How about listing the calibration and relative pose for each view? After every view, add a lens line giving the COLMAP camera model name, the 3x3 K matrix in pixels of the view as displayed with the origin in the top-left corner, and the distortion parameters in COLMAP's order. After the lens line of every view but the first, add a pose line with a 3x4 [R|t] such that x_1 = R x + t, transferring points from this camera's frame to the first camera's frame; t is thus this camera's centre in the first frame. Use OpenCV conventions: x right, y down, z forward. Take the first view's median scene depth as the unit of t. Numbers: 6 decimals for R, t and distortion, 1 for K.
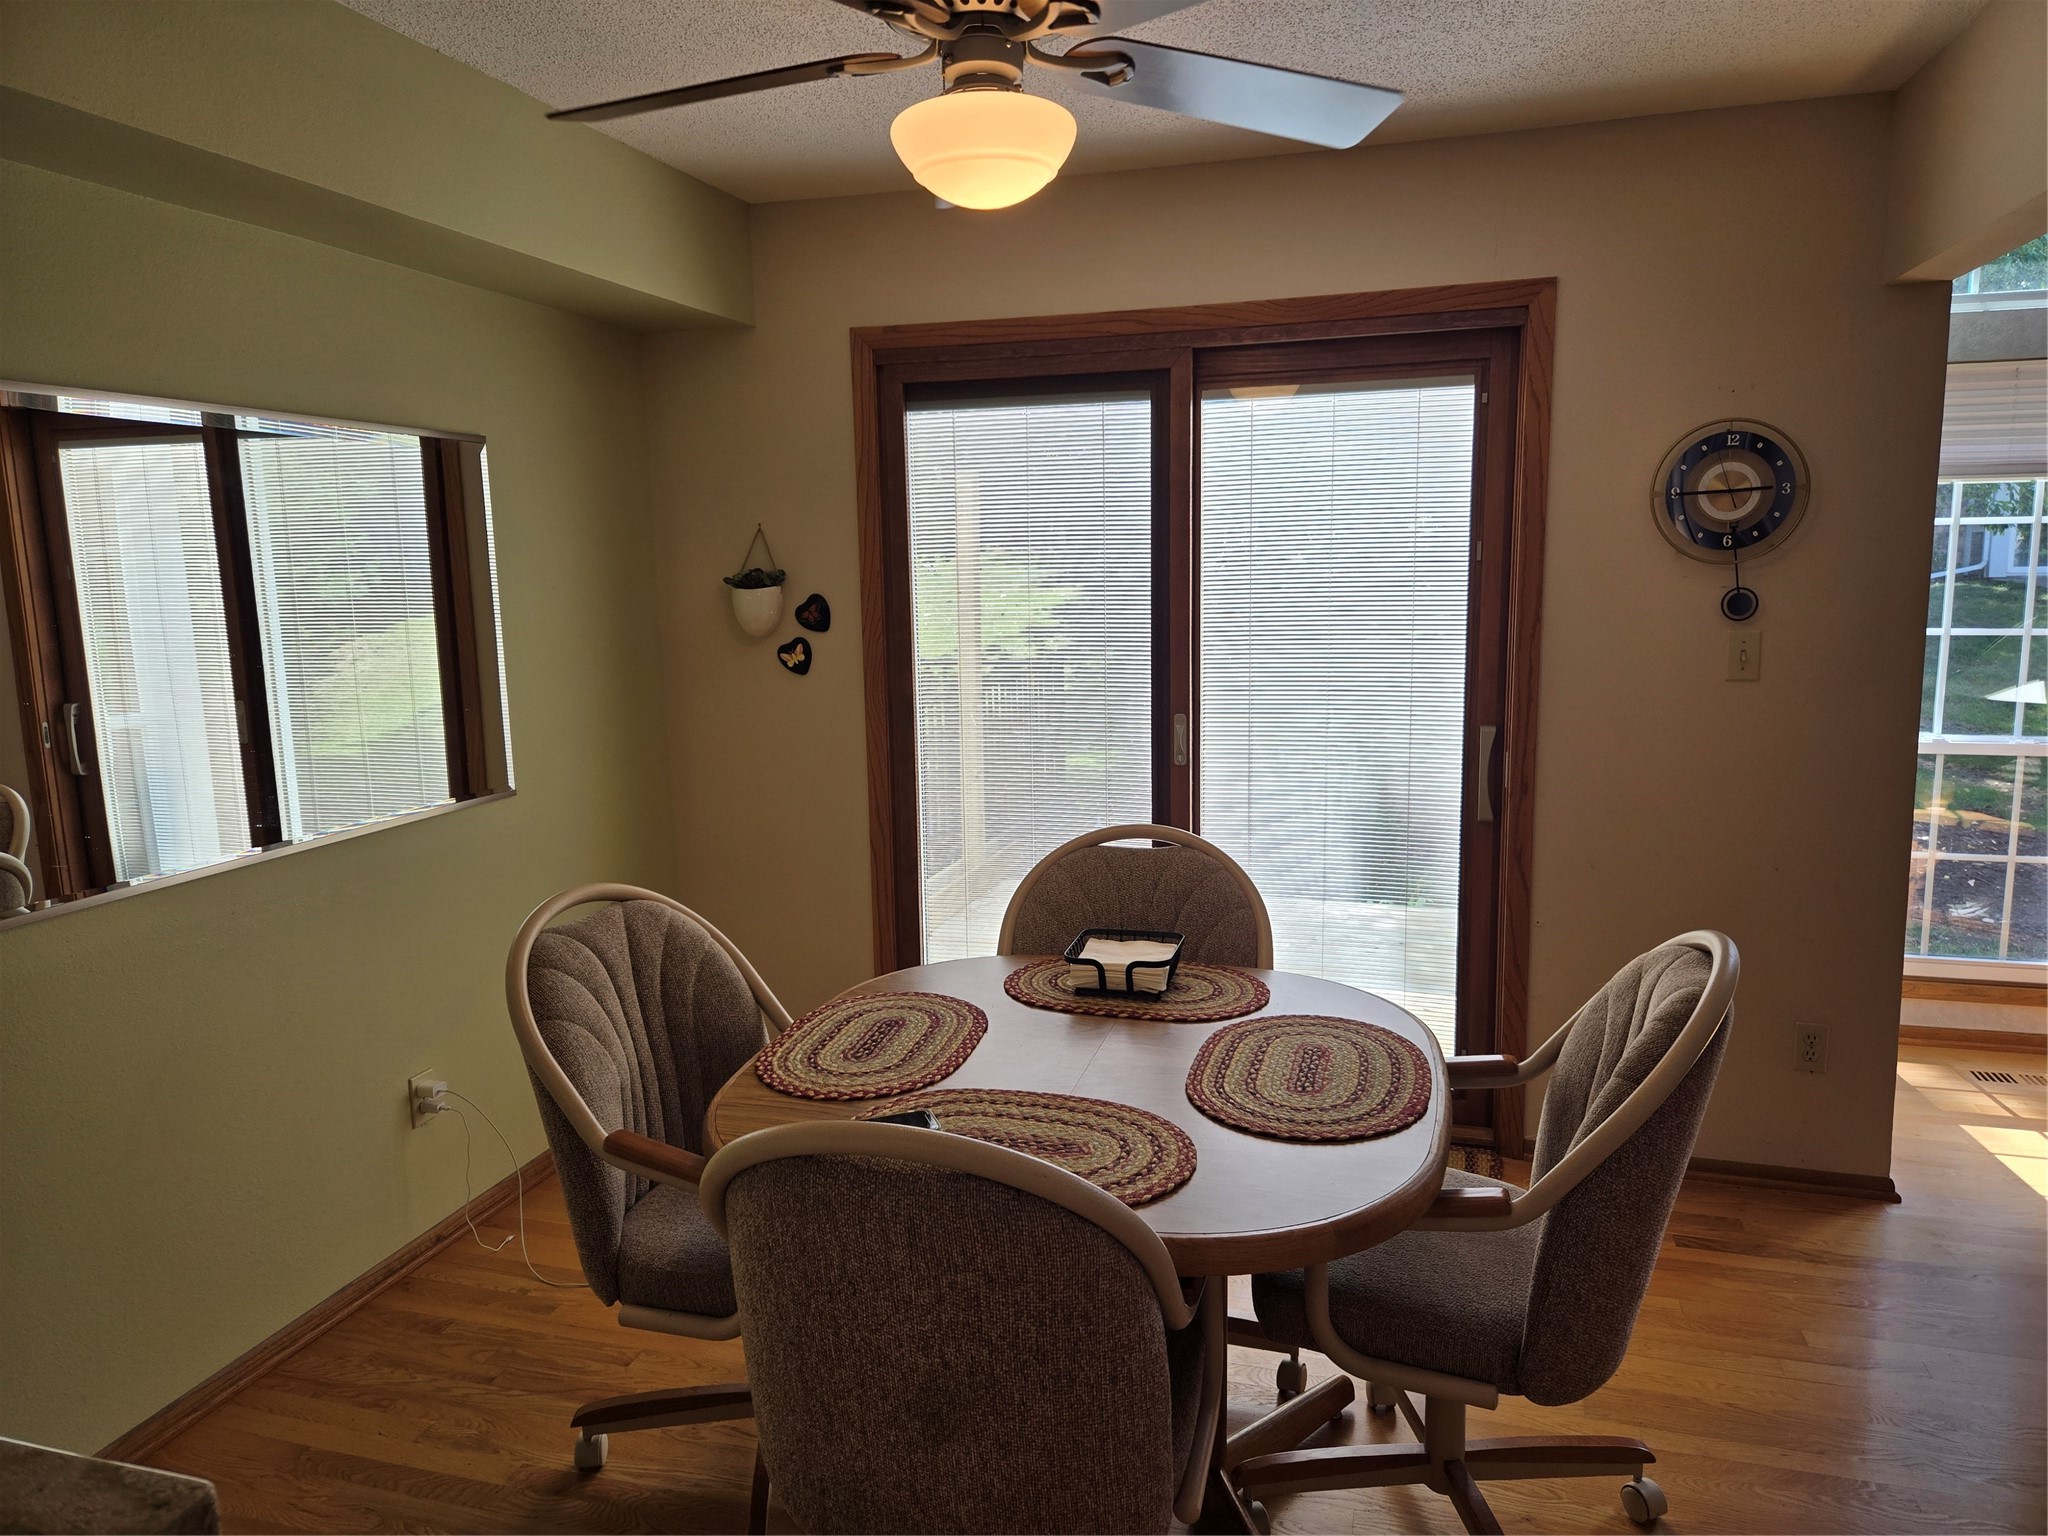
lens RADIAL K [[1363.9, 0, 1031.6], [0, 1363.9, 762.9], [0, 0, 1]] dist [0.010300, -0.019745]
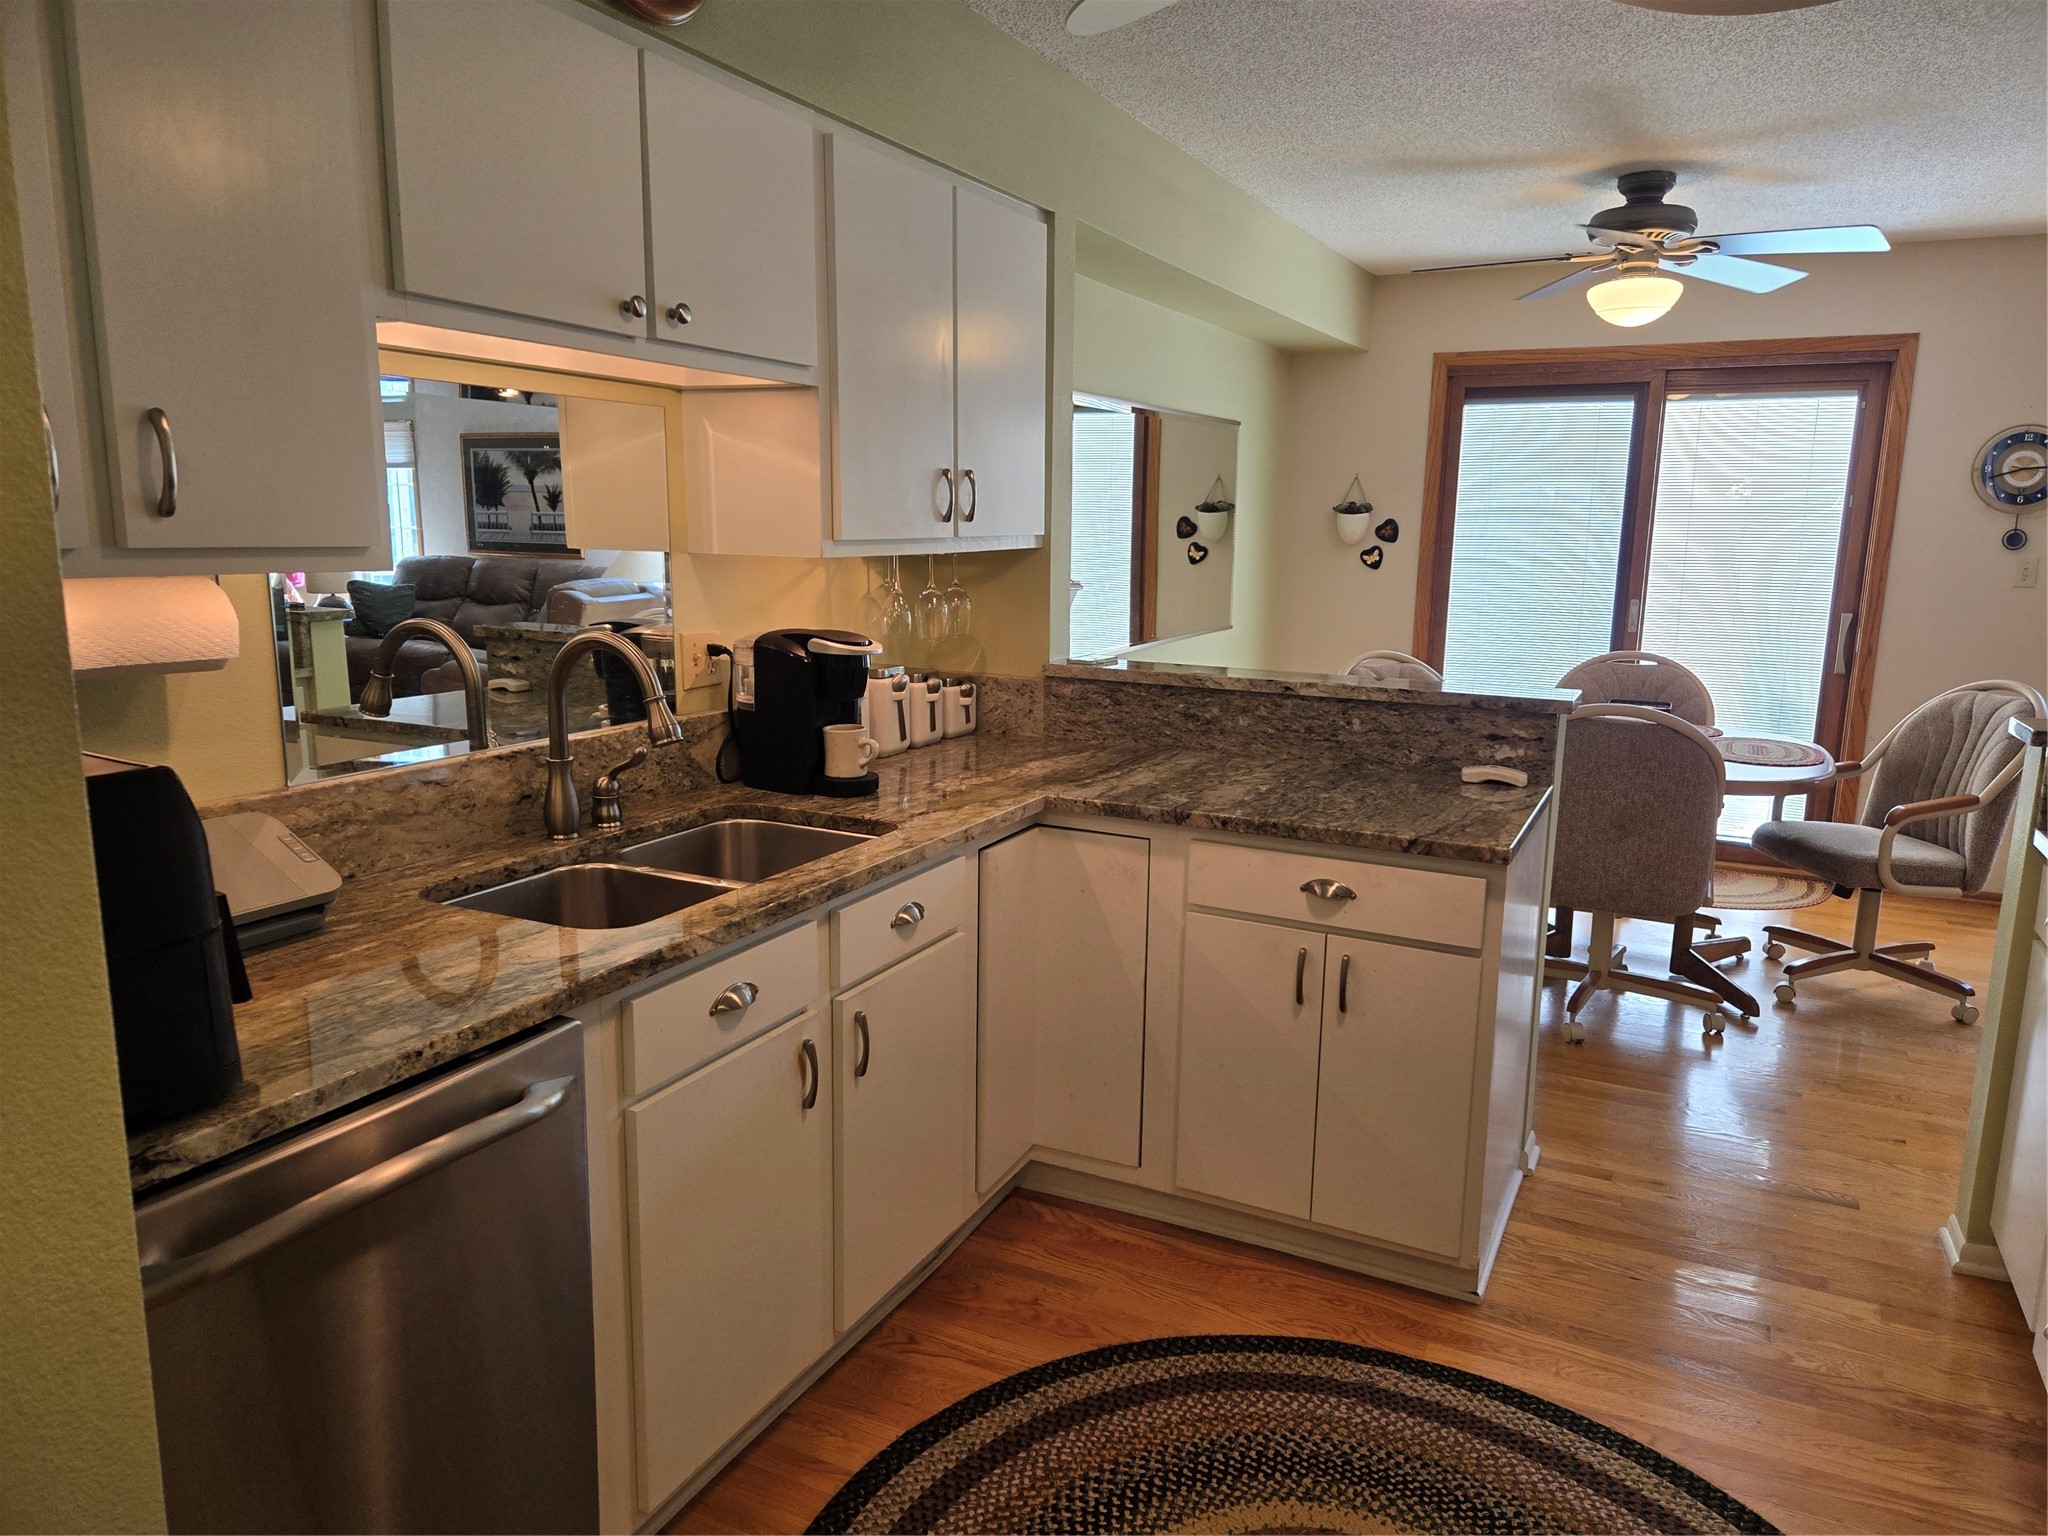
lens RADIAL K [[1363.9, 0, 1012.7], [0, 1363.9, 779.1], [0, 0, 1]] dist [0.010300, -0.019745]
pose [[0.980477, 0.063148, -0.186216, -0.301991], [-0.053261, 0.996916, 0.057636, 0.122807], [0.189281, -0.046593, 0.980817, -0.732445]]
